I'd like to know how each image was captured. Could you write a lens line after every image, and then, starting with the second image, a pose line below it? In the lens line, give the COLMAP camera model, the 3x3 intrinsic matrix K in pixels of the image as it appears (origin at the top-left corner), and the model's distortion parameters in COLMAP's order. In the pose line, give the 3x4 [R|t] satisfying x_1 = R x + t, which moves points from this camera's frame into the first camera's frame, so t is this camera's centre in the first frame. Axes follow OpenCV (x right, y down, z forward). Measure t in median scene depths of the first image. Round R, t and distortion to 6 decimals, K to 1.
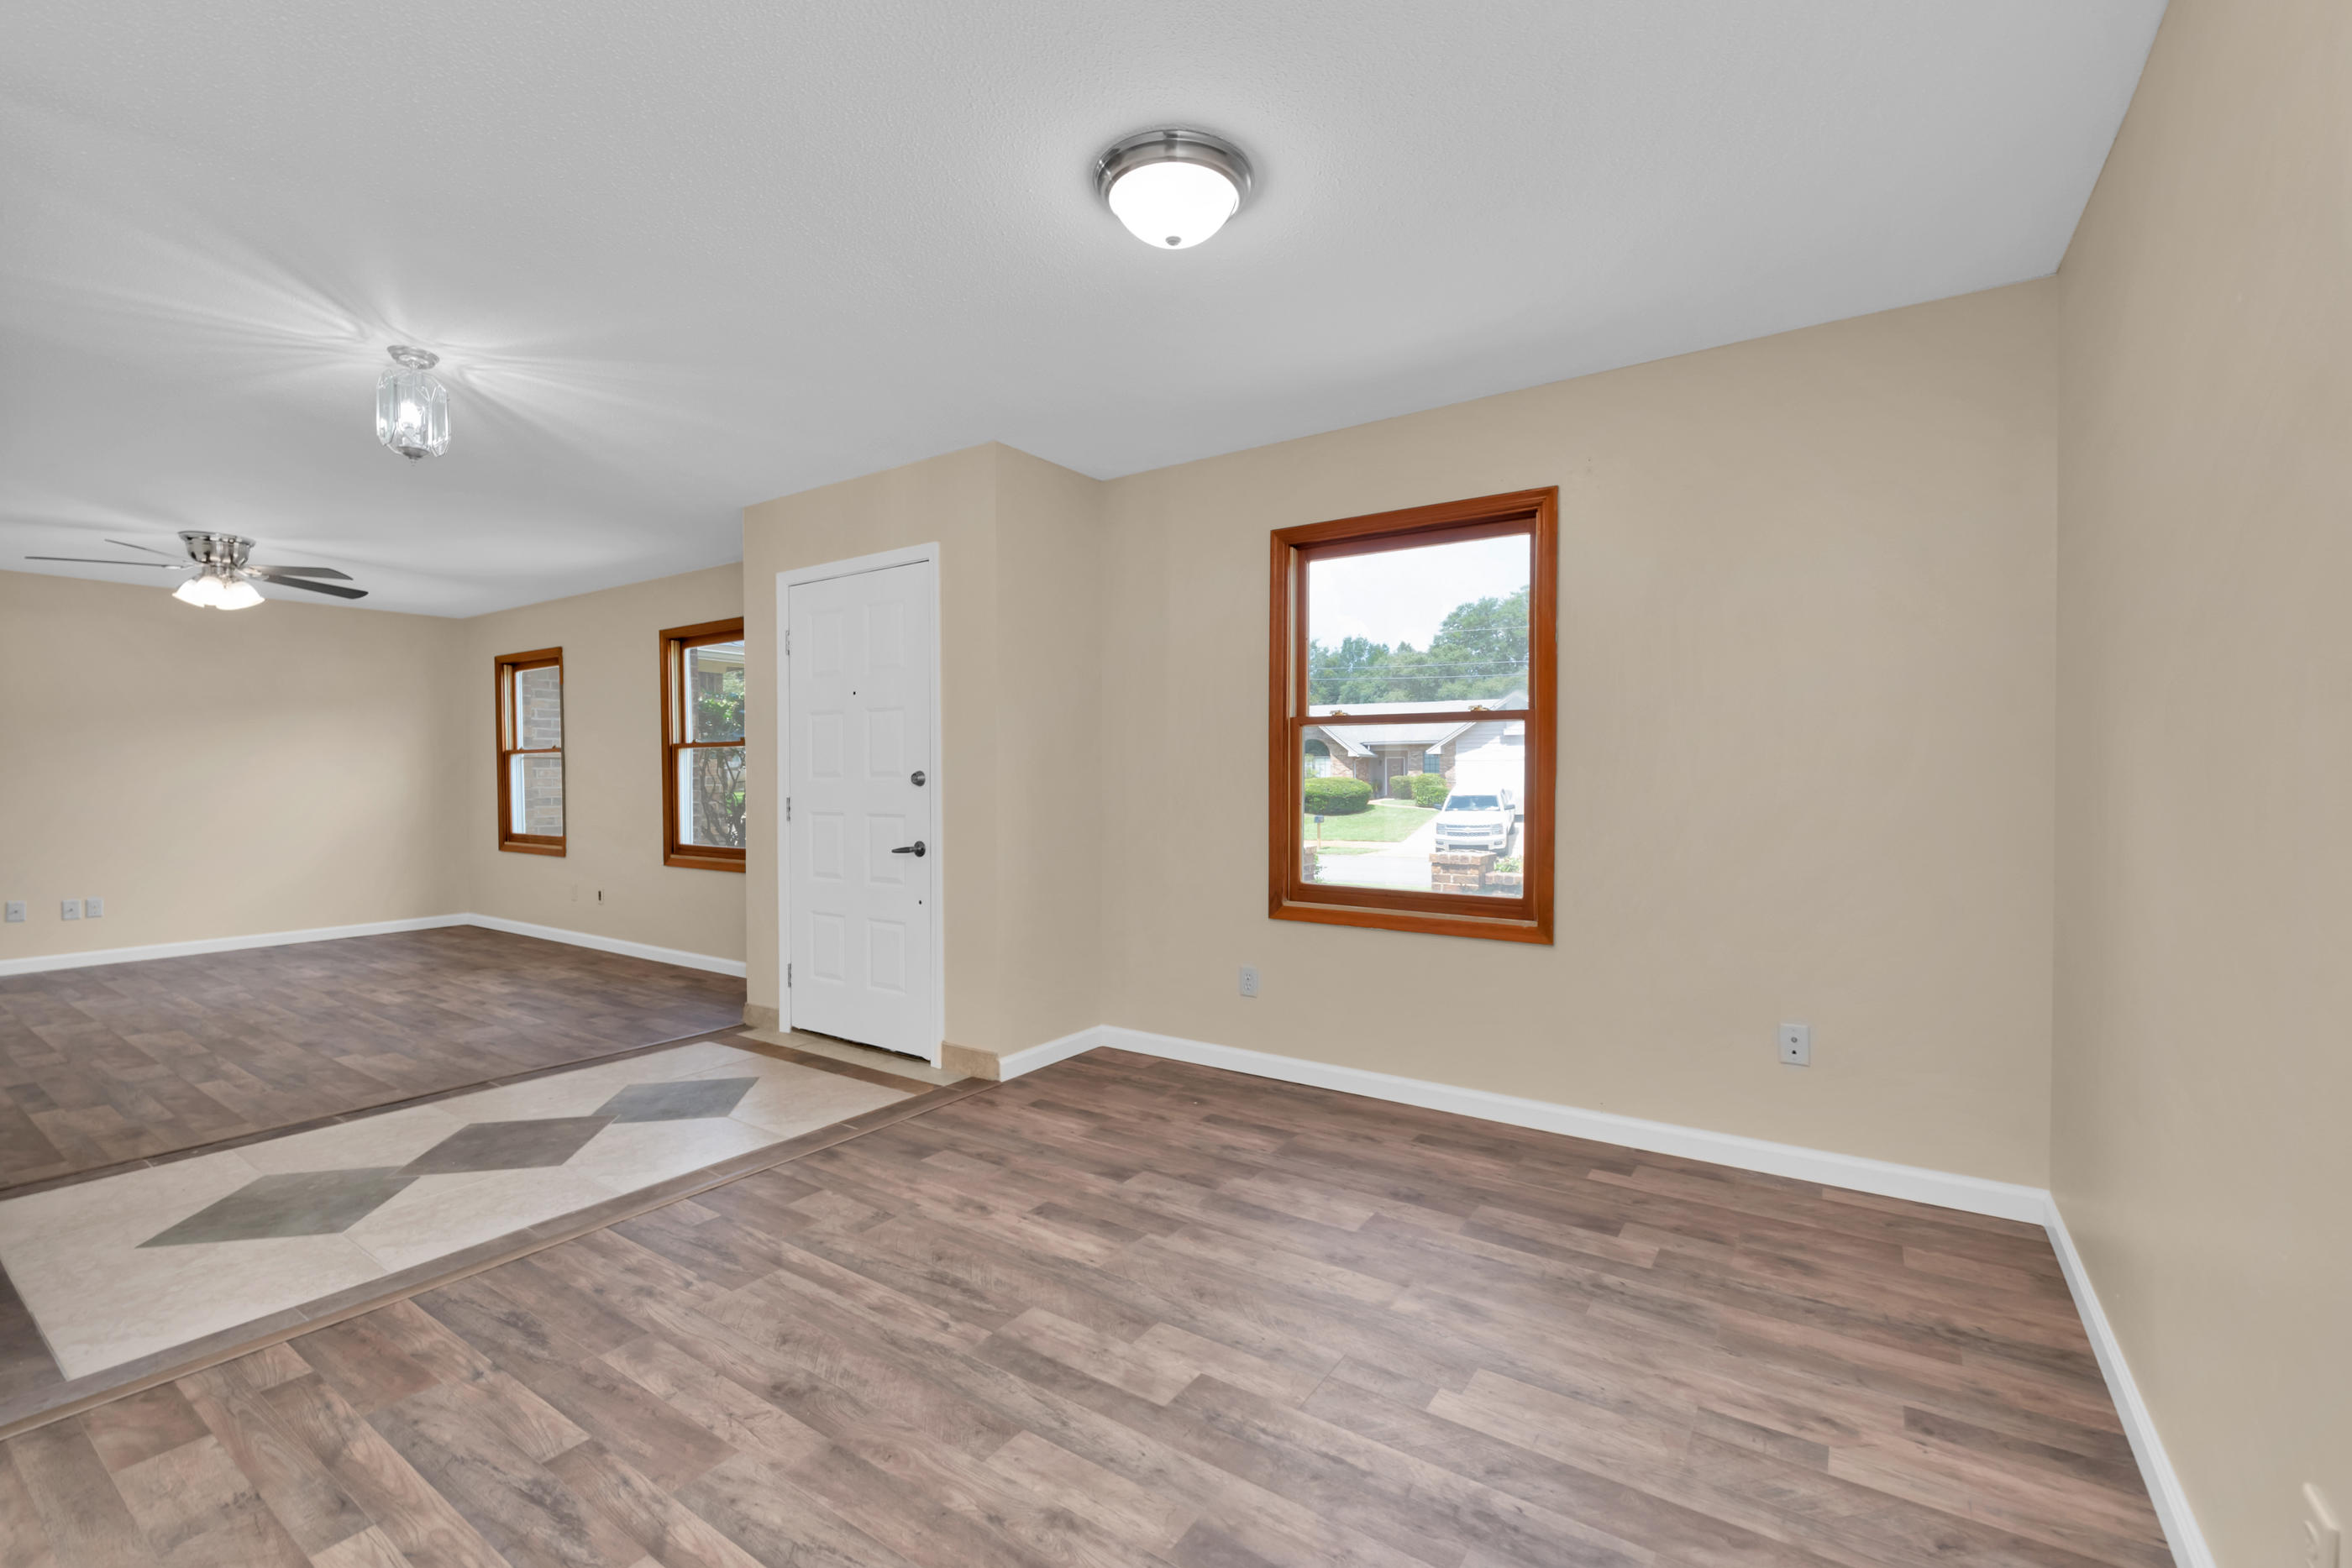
lens RADIAL K [[966.3, 0, 1155.4], [0, 966.3, 786.0], [0, 0, 1]] dist [0.002664, -0.004104]
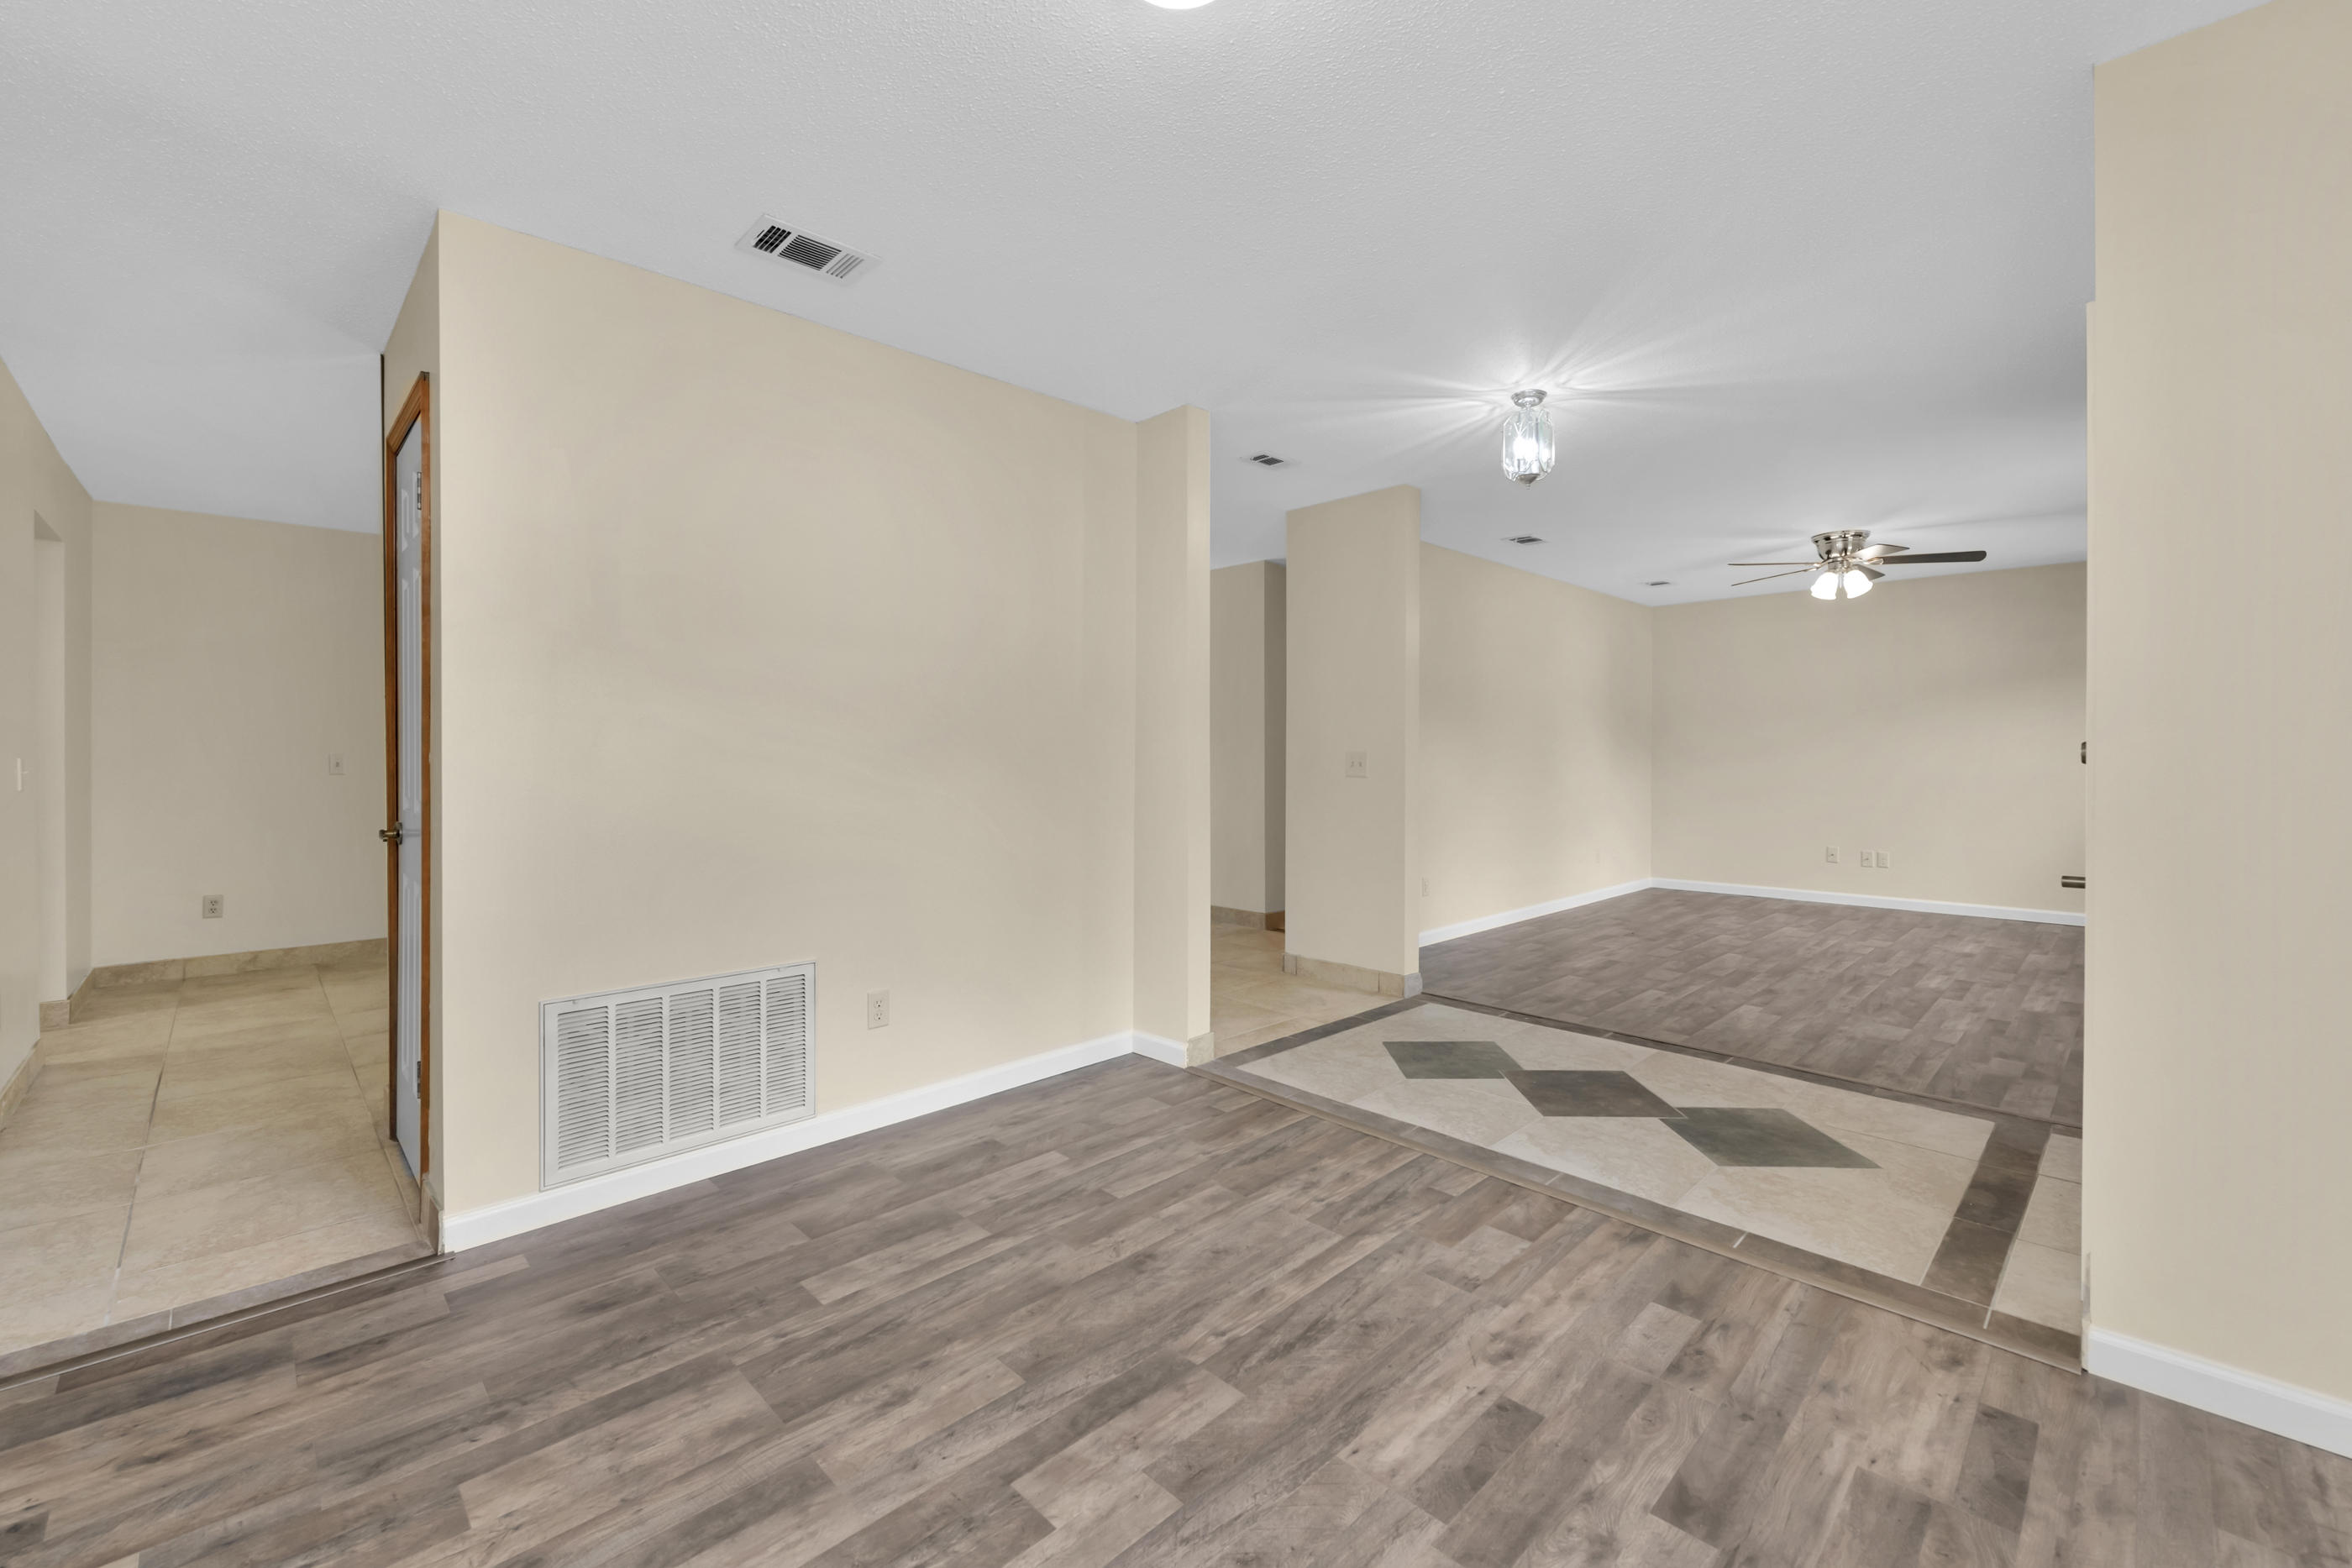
lens RADIAL K [[966.3, 0, 1169.8], [0, 966.3, 777.9], [0, 0, 1]] dist [0.002664, -0.004104]
pose [[-0.169519, 0.030166, -0.985065, 0.578277], [-0.009153, 0.999440, 0.032182, -0.011119], [0.985484, 0.014472, -0.169148, 0.907095]]
